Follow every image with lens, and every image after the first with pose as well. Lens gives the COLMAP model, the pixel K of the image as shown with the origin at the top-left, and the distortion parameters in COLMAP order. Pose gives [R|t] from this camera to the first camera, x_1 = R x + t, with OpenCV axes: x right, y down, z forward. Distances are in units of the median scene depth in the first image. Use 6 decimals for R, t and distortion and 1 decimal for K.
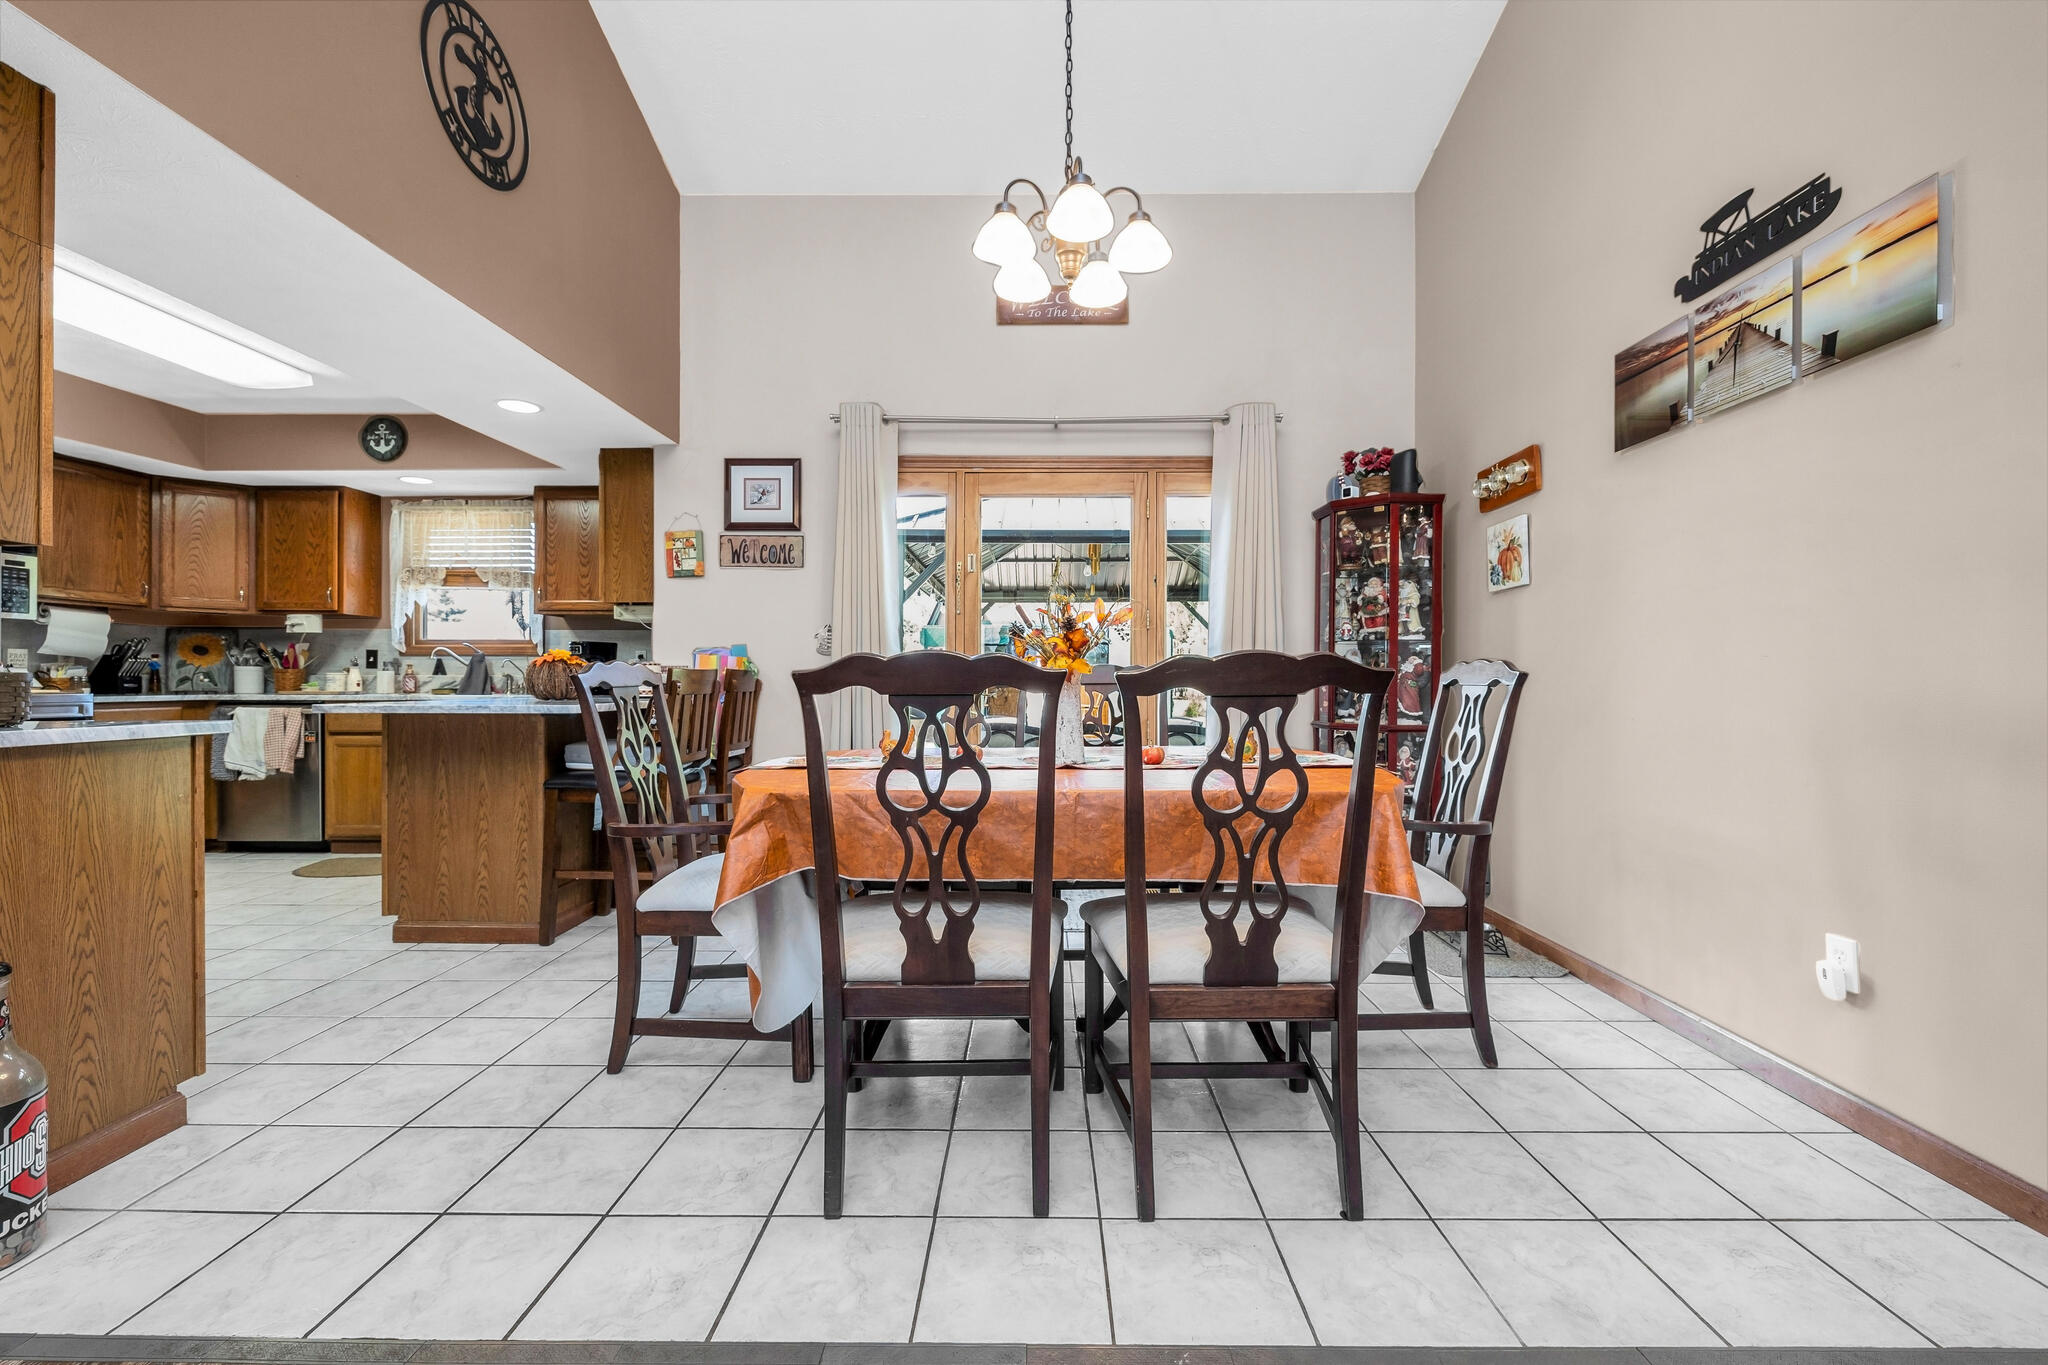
lens RADIAL K [[855.3, 0, 1024.6], [0, 855.3, 680.6], [0, 0, 1]] dist [-0.001864, 0.001008]
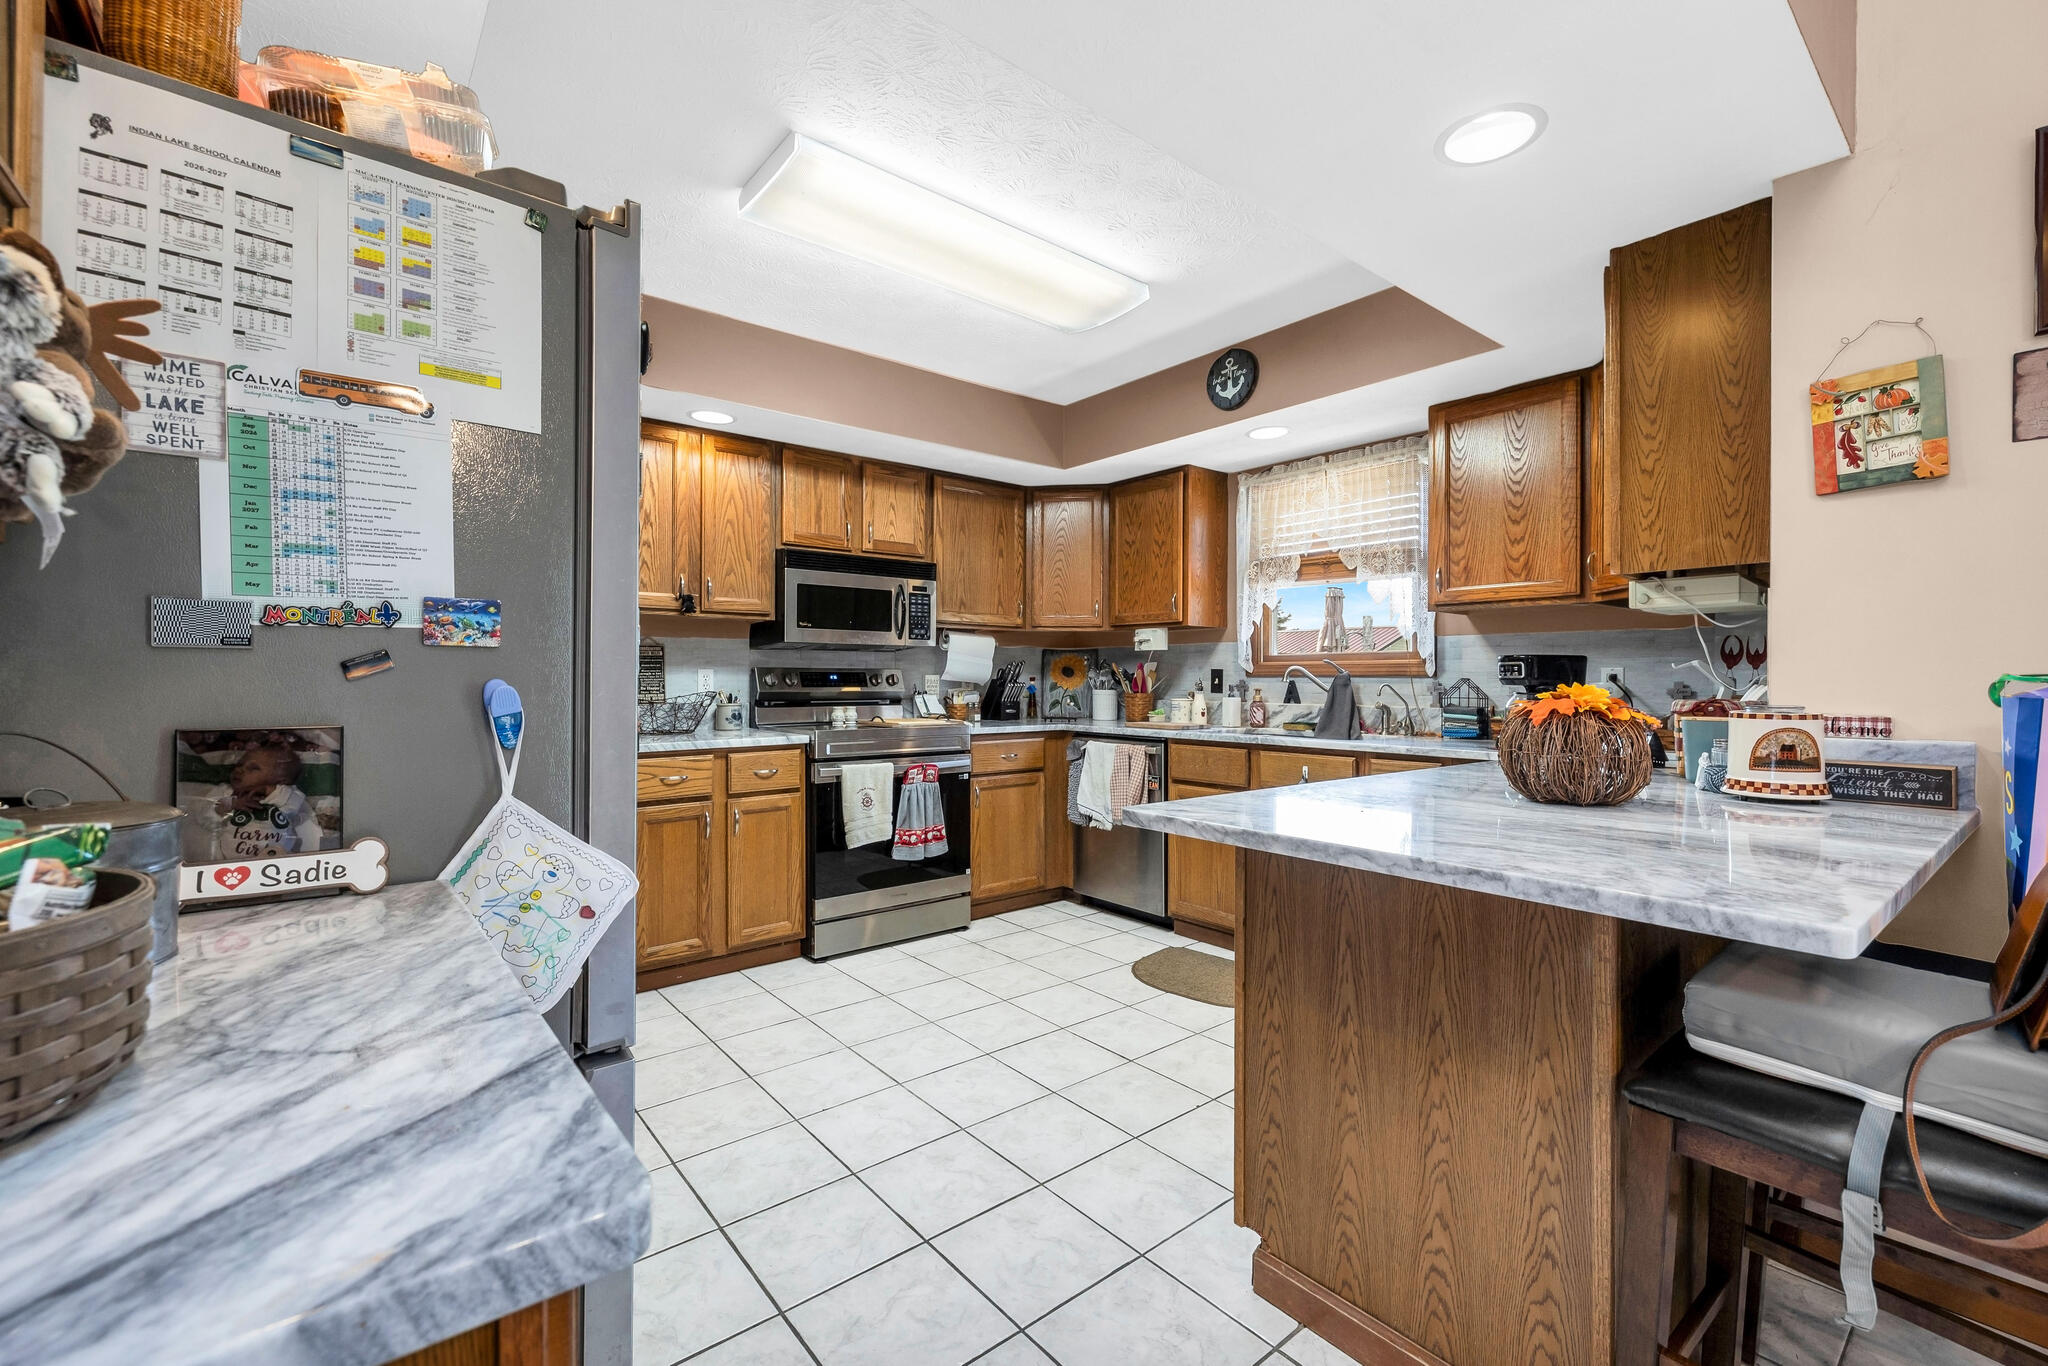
lens RADIAL K [[855.3, 0, 1039.0], [0, 855.3, 679.8], [0, 0, 1]] dist [-0.001864, 0.001008]
pose [[0.655624, 0.001038, -0.755087, -0.309015], [-0.002249, 0.999997, -0.000578, -0.029101], [0.755084, 0.002077, 0.655624, 0.402216]]
